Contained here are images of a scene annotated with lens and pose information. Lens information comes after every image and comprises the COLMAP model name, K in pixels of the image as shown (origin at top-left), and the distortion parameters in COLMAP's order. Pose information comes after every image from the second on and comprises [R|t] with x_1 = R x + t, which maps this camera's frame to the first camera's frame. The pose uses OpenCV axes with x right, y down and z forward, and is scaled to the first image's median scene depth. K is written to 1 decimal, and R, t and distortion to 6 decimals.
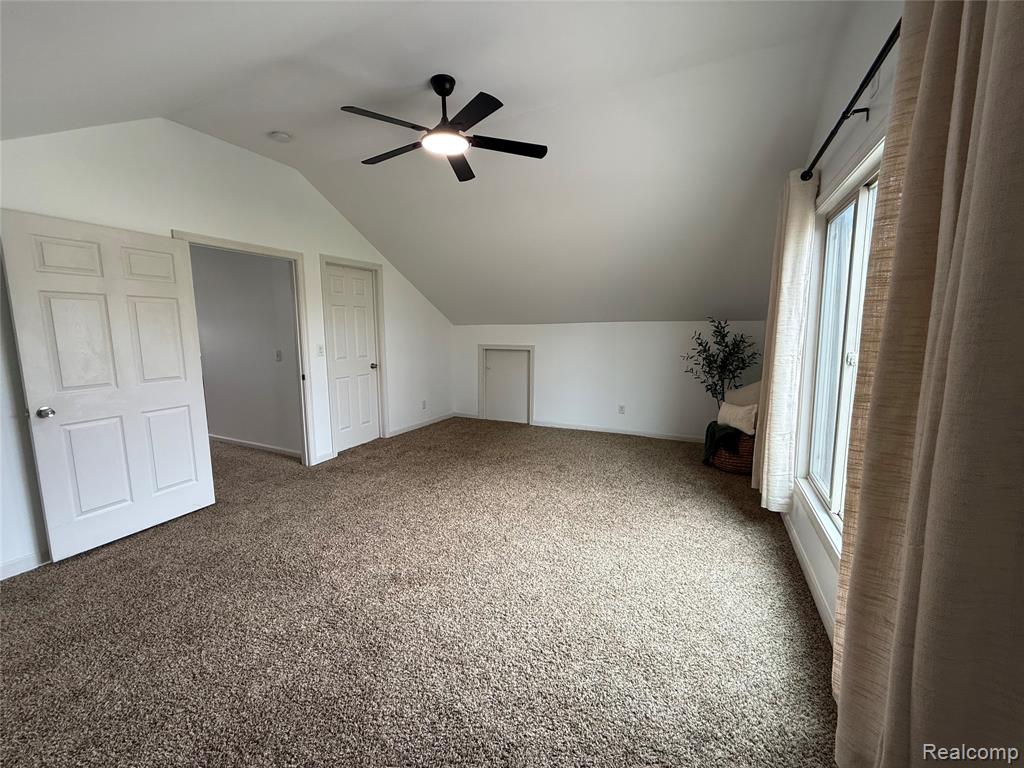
lens RADIAL K [[403.6, 0, 512.1], [0, 403.6, 378.9], [0, 0, 1]] dist [-0.001184, -0.000092]
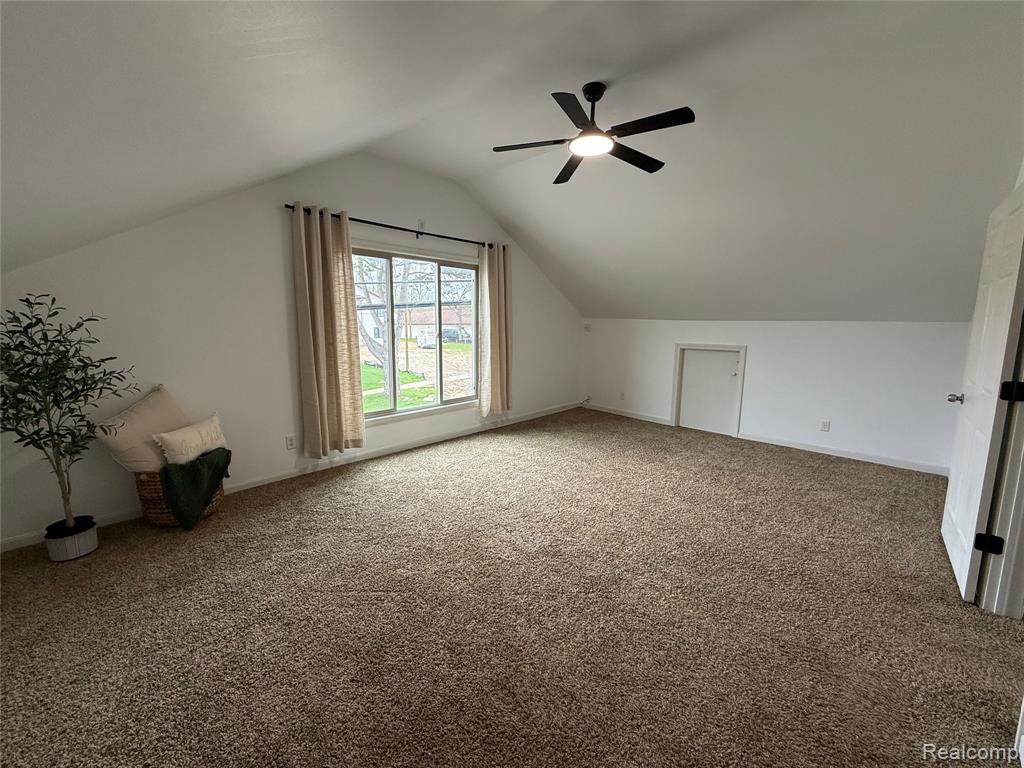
lens RADIAL K [[403.6, 0, 512.1], [0, 403.6, 378.9], [0, 0, 1]] dist [-0.001184, -0.000092]
pose [[-0.950325, -0.038842, 0.308825, -0.212297], [0.041526, 0.967492, 0.249470, -0.168580], [-0.308475, 0.249902, -0.917819, 1.399038]]
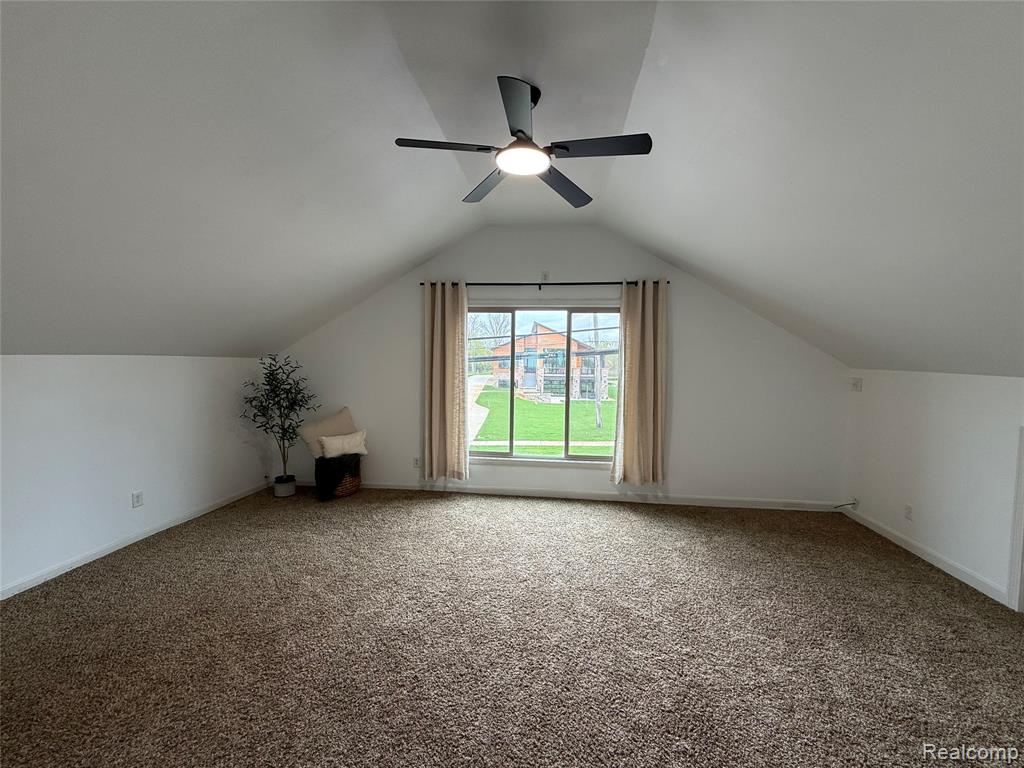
lens RADIAL K [[403.6, 0, 512.1], [0, 403.6, 378.9], [0, 0, 1]] dist [-0.001184, -0.000092]
pose [[-0.344403, -0.033142, 0.938237, -0.632275], [0.101437, 0.992212, 0.072283, -0.120235], [-0.933326, 0.120067, -0.338359, 0.876955]]
